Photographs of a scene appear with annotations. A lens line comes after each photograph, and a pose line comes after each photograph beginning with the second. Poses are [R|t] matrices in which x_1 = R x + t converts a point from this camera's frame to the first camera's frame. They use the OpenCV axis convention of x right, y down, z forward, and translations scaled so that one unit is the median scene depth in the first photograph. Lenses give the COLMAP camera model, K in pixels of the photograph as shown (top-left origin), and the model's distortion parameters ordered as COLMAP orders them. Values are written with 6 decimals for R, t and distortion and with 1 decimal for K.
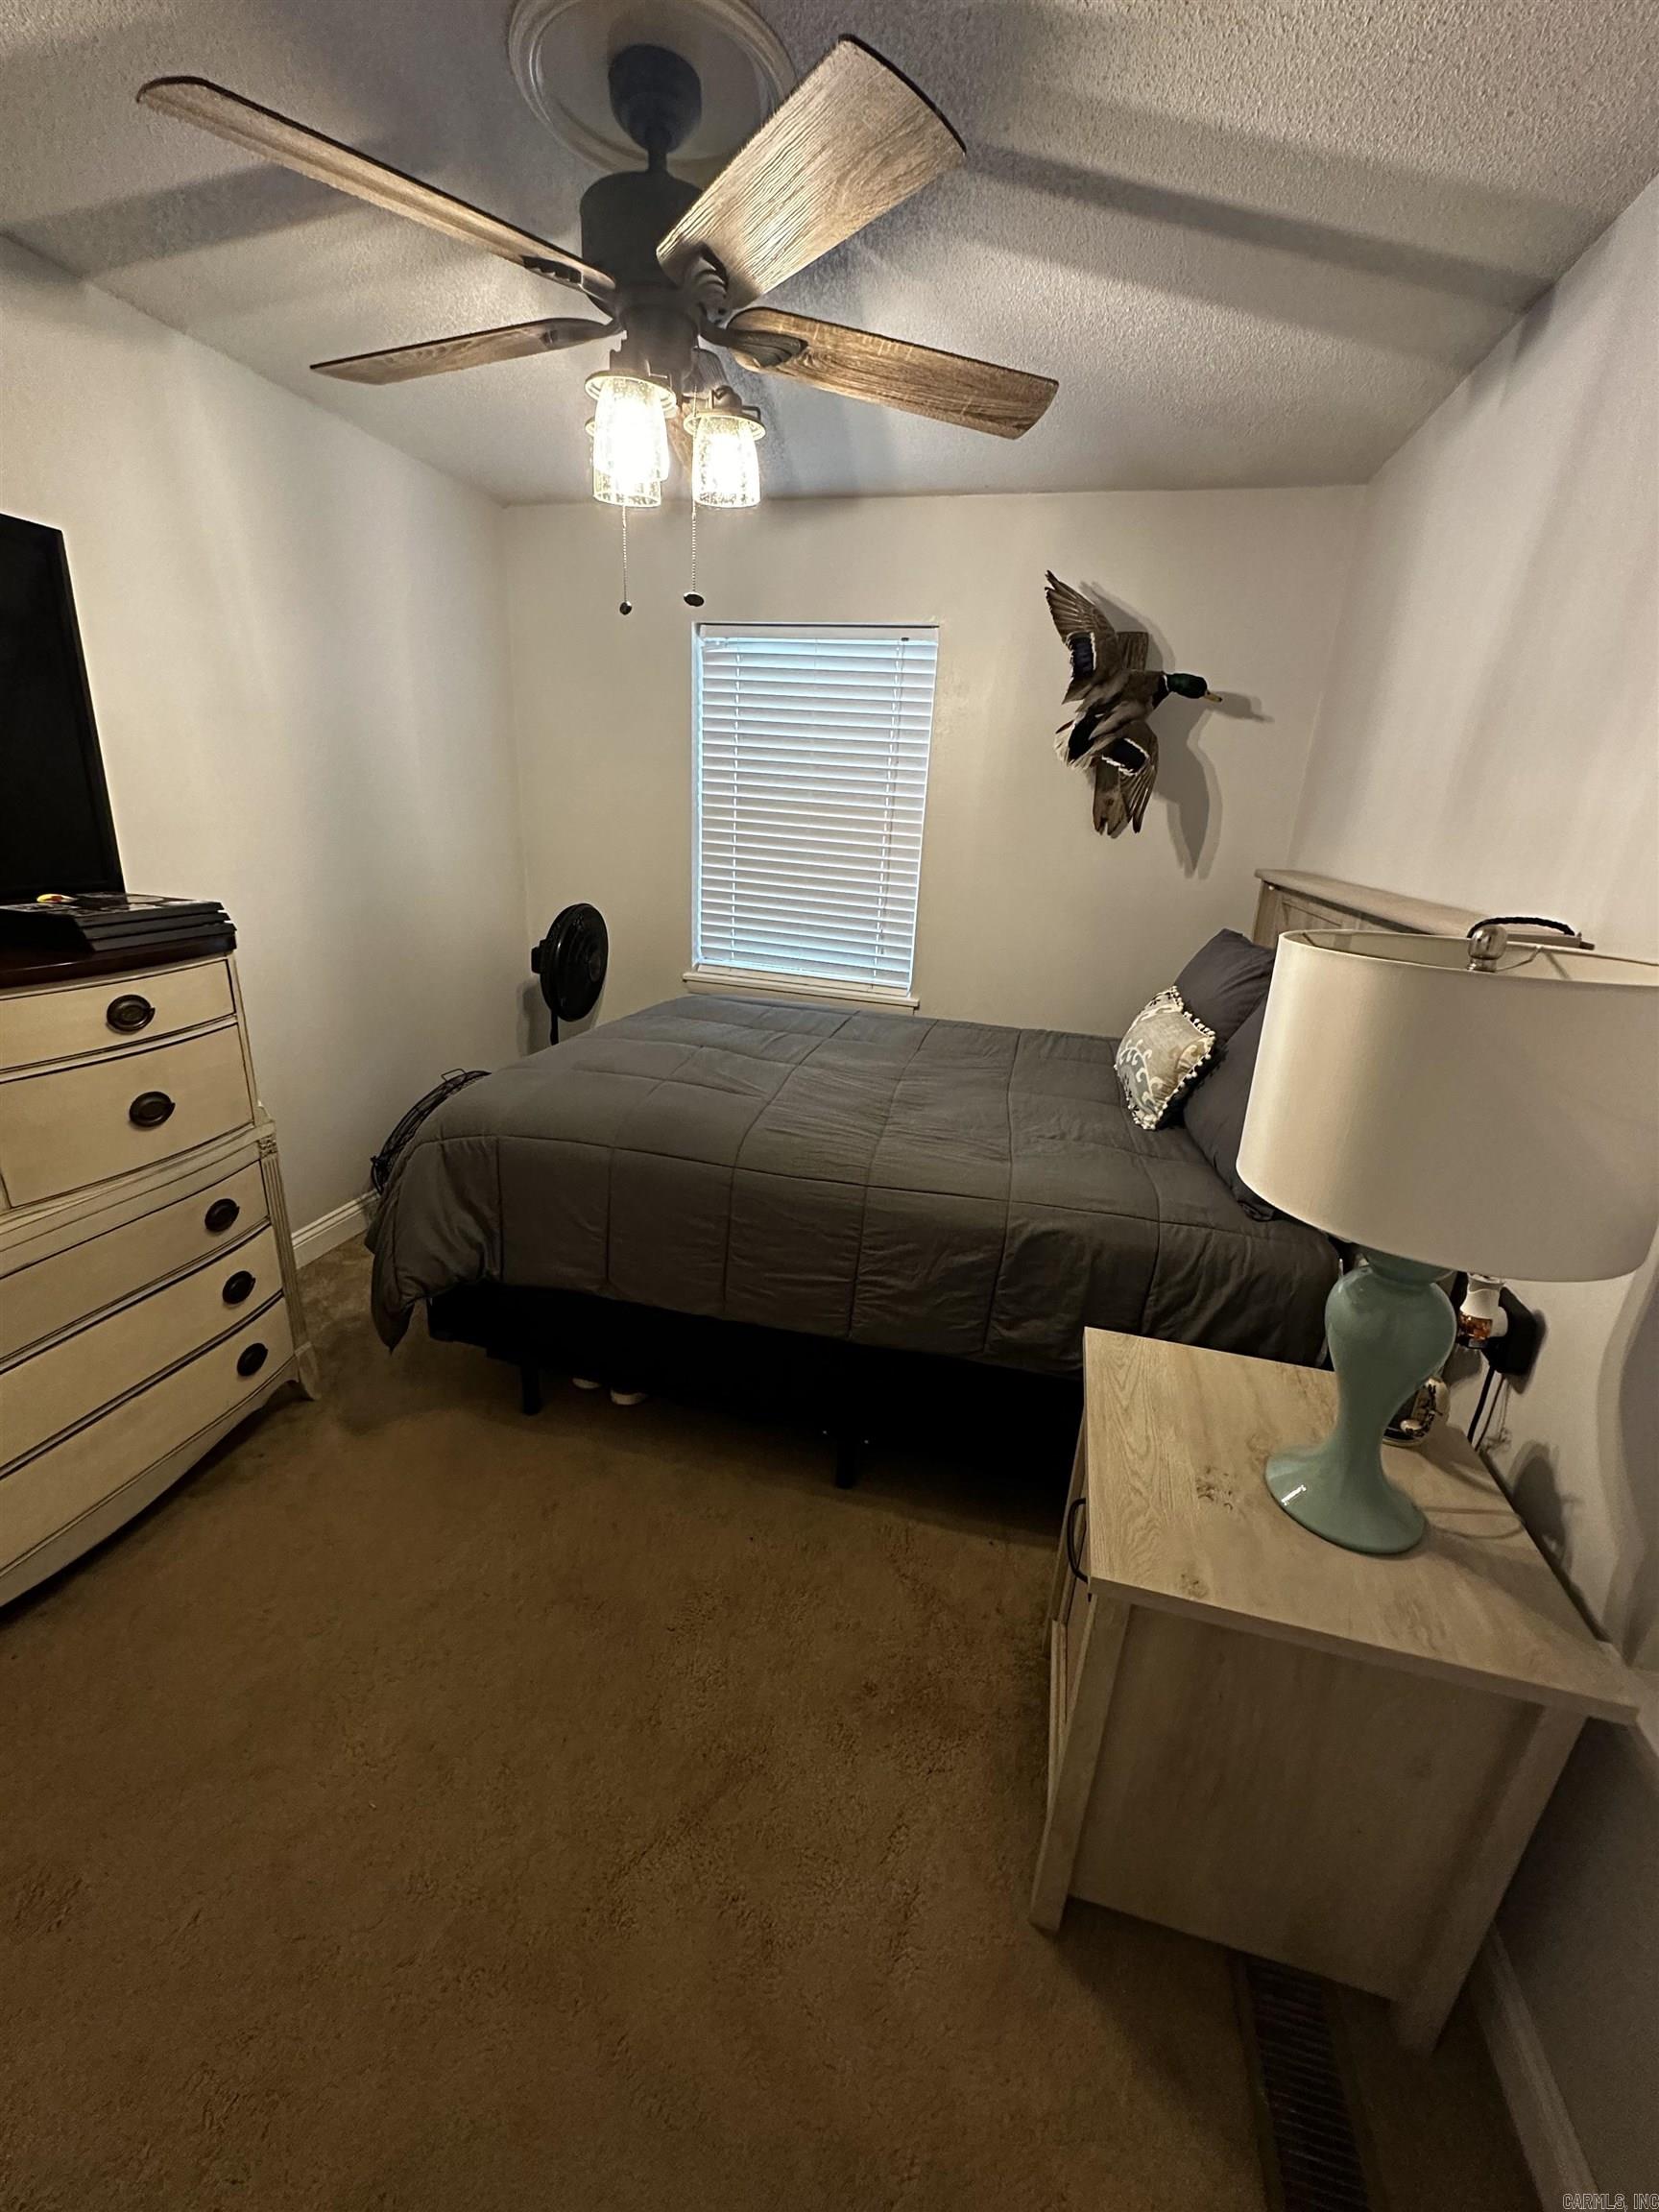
lens RADIAL K [[876.2, 0, 828.1], [0, 876.2, 1104.4], [0, 0, 1]] dist [-0.003100, 0.000233]
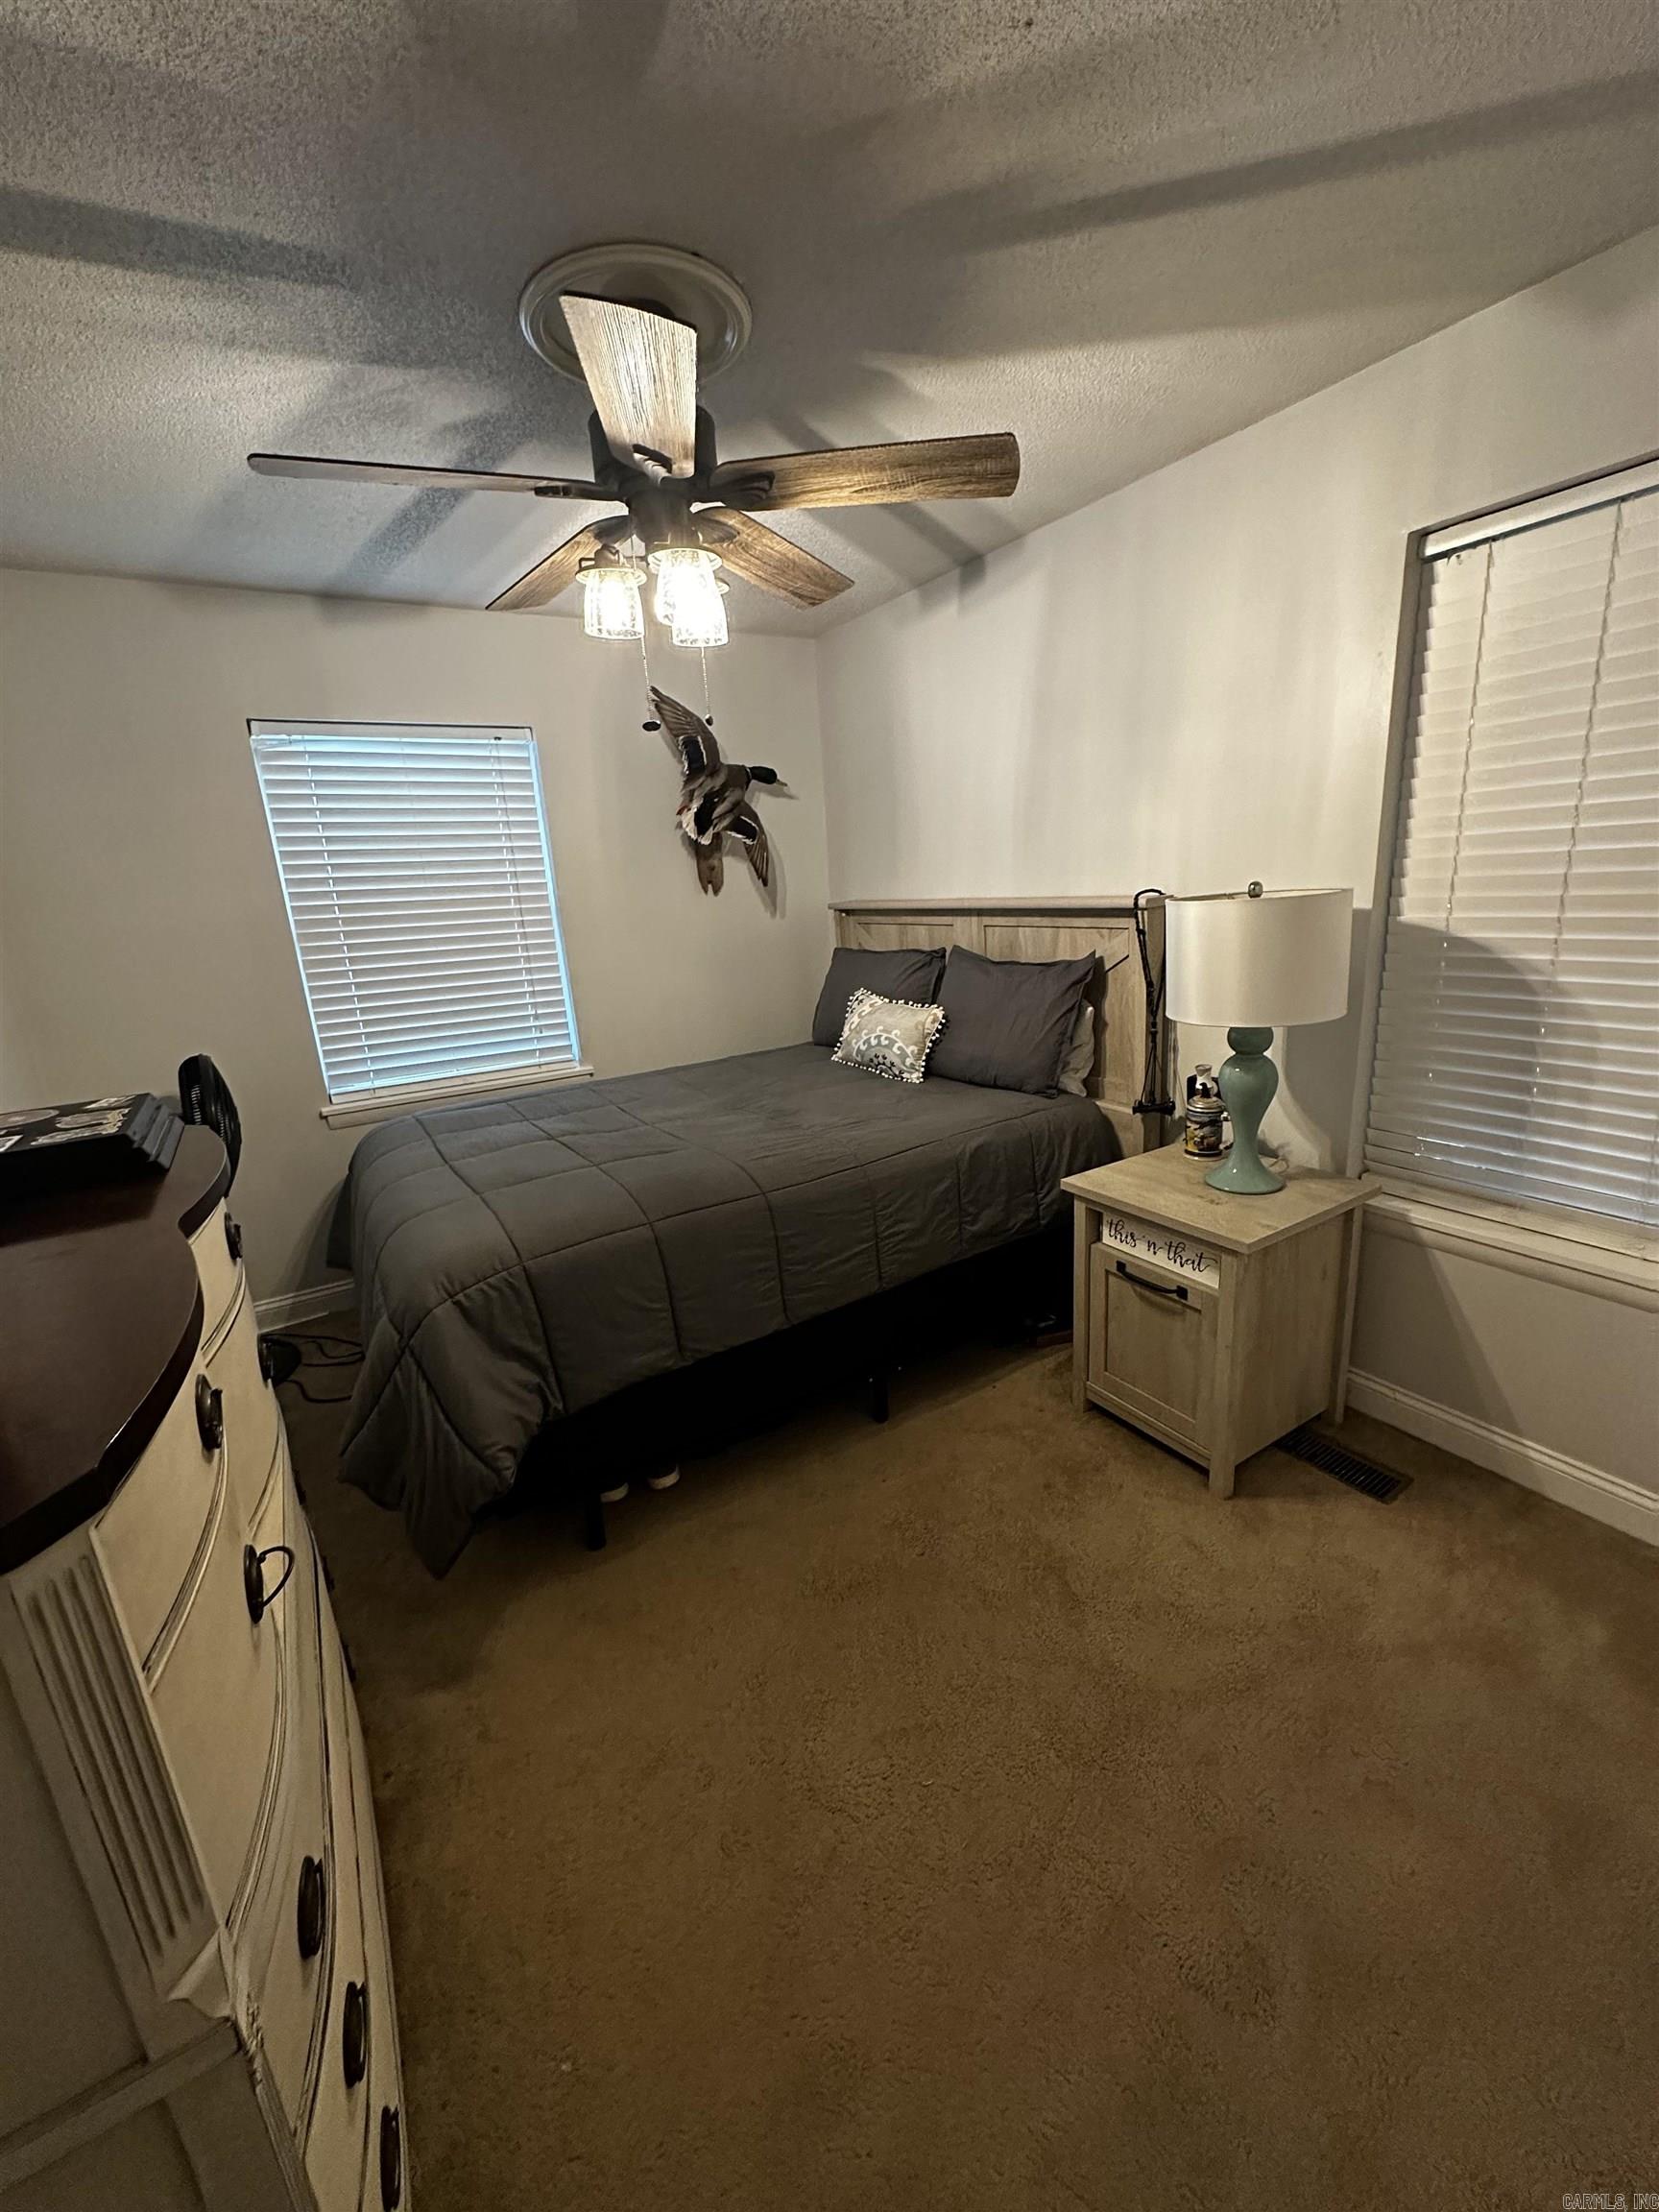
lens RADIAL K [[876.2, 0, 824.6], [0, 876.2, 1106.0], [0, 0, 1]] dist [-0.003100, 0.000233]
pose [[0.683283, -0.278055, 0.675137, -0.695396], [0.329454, 0.942582, 0.054772, -0.063120], [-0.651601, 0.185002, 0.735657, 0.075547]]
